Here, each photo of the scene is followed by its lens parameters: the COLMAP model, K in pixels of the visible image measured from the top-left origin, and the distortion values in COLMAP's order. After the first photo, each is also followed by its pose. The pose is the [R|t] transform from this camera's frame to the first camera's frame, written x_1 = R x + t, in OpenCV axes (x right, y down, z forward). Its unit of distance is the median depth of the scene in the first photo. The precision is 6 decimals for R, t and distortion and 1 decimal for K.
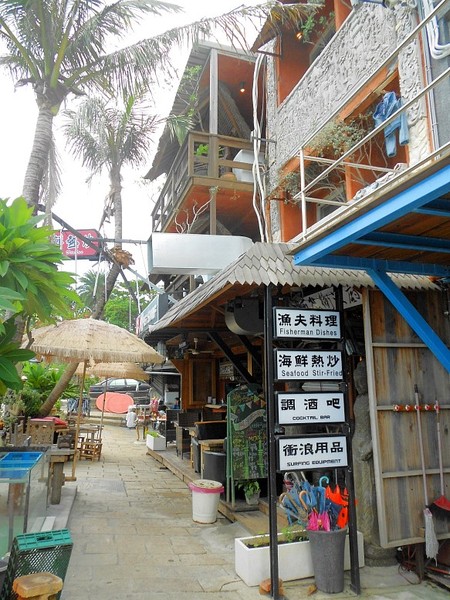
lens RADIAL K [[449.9, 0, 225.2], [0, 449.9, 299.8], [0, 0, 1]] dist [-0.014326, -0.003769]
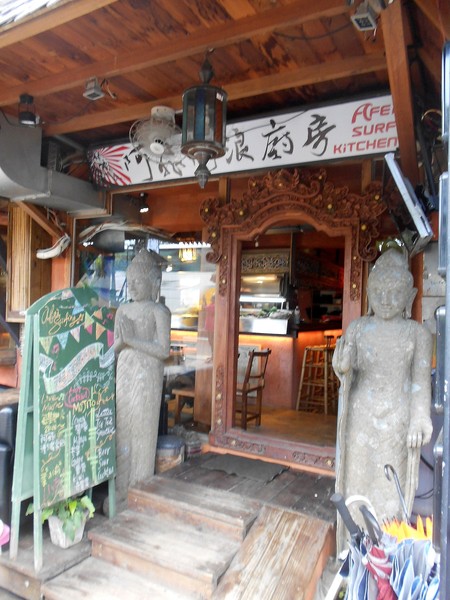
lens RADIAL K [[449.9, 0, 224.7], [0, 449.9, 302.1], [0, 0, 1]] dist [-0.014326, -0.003769]
pose [[0.733280, 0.042377, 0.678605, -0.143111], [-0.164447, 0.979478, 0.116531, 0.129842], [-0.659741, -0.197044, 0.725201, 0.599552]]
